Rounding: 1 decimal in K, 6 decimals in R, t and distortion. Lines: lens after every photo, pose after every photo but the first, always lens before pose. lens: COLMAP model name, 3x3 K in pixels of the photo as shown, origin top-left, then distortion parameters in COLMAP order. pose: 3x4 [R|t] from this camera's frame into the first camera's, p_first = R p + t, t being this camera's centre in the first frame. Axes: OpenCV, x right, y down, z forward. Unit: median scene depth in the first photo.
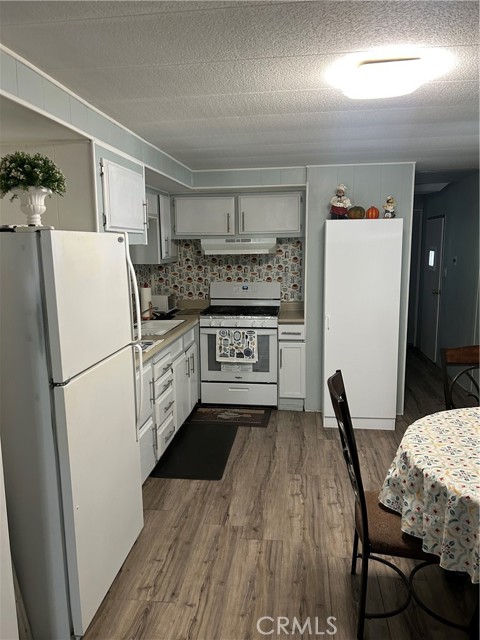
lens RADIAL K [[480.1, 0, 241.4], [0, 480.1, 322.4], [0, 0, 1]] dist [0.061589, -0.075946]
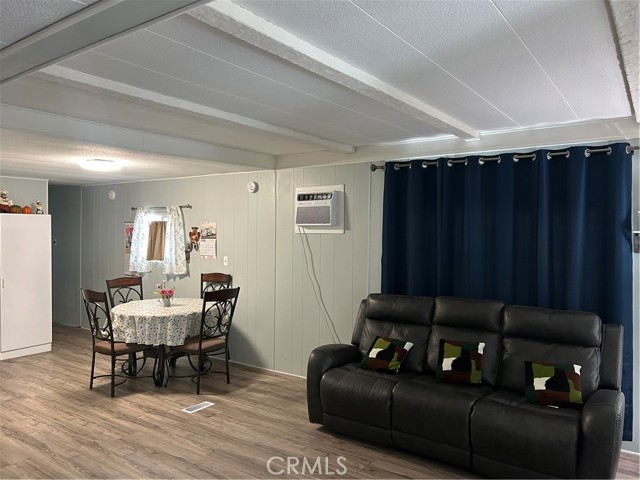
lens RADIAL K [[480.1, 0, 321.0], [0, 480.1, 239.8], [0, 0, 1]] dist [0.061589, -0.075946]
pose [[0.465450, -0.003355, 0.885068, -0.669333], [0.132420, 0.989001, -0.065890, 0.094840], [-0.875112, 0.147869, 0.460775, -0.525065]]
